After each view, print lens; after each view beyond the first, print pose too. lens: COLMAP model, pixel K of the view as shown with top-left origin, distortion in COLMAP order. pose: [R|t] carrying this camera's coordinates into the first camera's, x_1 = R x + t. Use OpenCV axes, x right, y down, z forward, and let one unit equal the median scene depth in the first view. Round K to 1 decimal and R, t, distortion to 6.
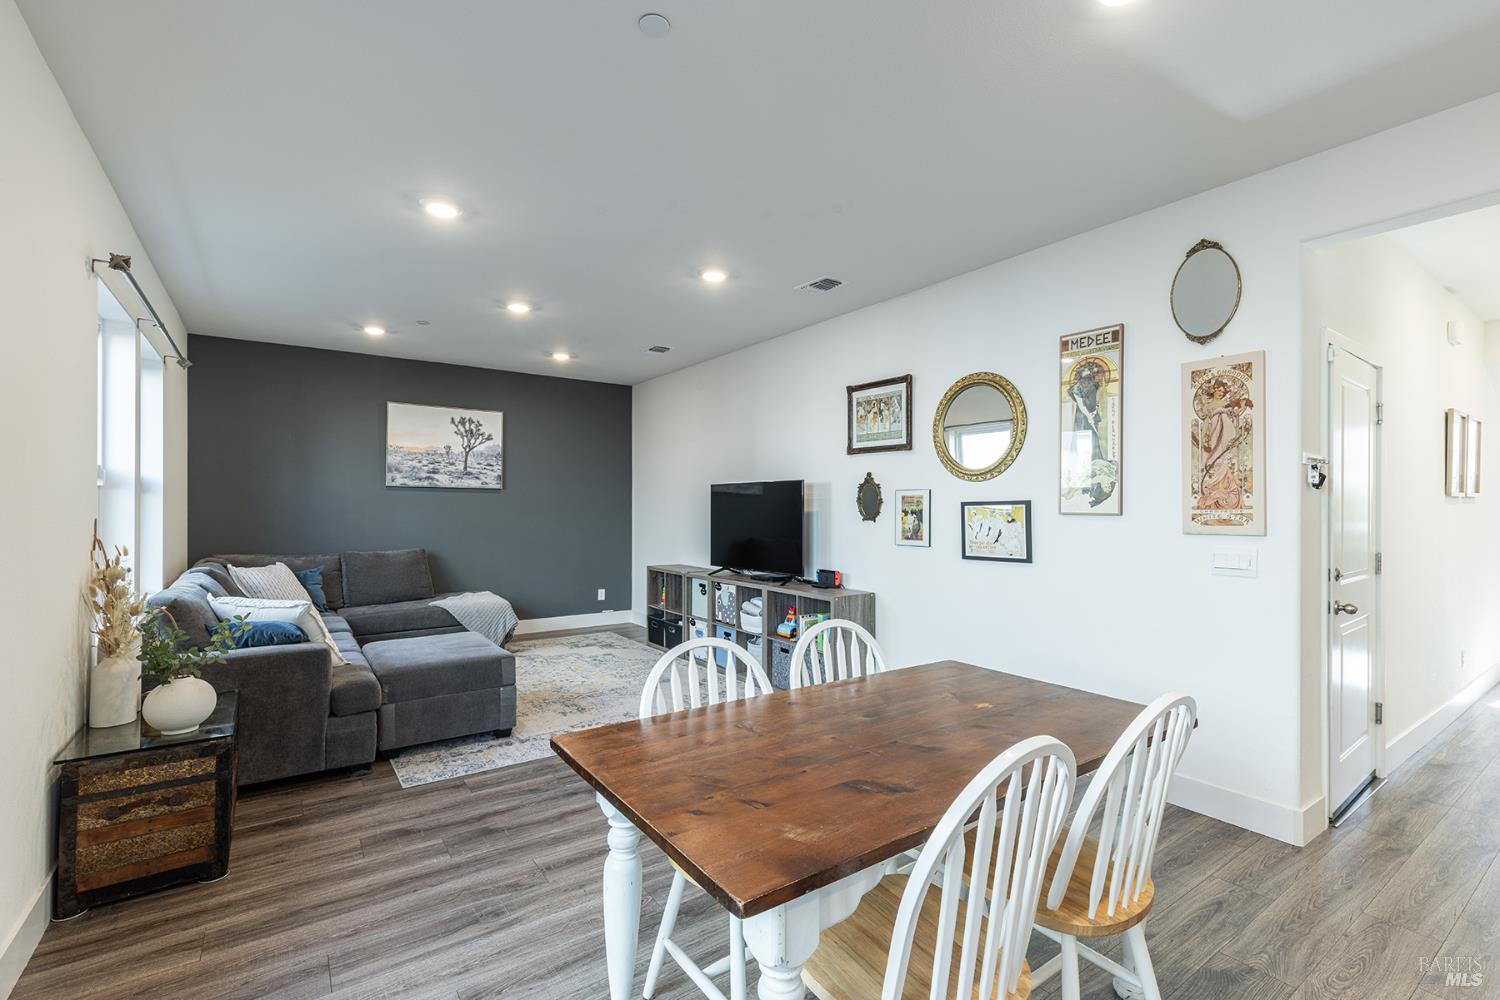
lens RADIAL K [[684.0, 0, 752.4], [0, 684.0, 498.8], [0, 0, 1]] dist [0.010184, -0.000635]
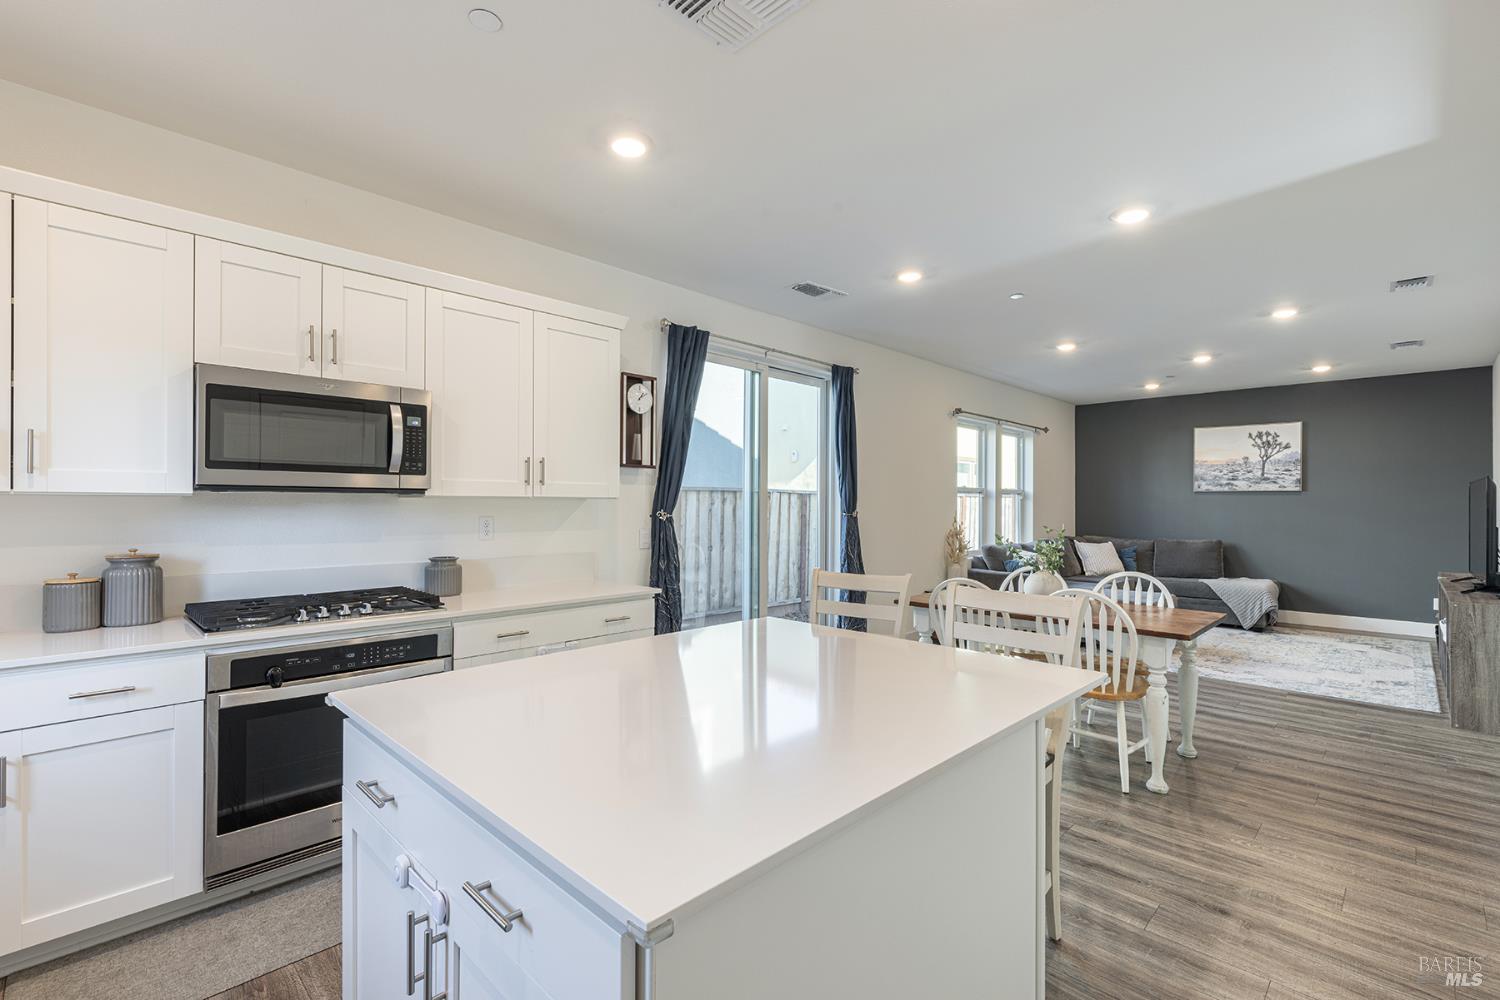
lens RADIAL K [[684.0, 0, 756.0], [0, 684.0, 501.0], [0, 0, 1]] dist [0.010184, -0.000635]
pose [[0.191867, -0.009379, -0.981376, 0.573743], [0.006977, 0.999942, -0.008192, 0.004322], [0.981396, -0.005275, 0.191921, -0.079405]]
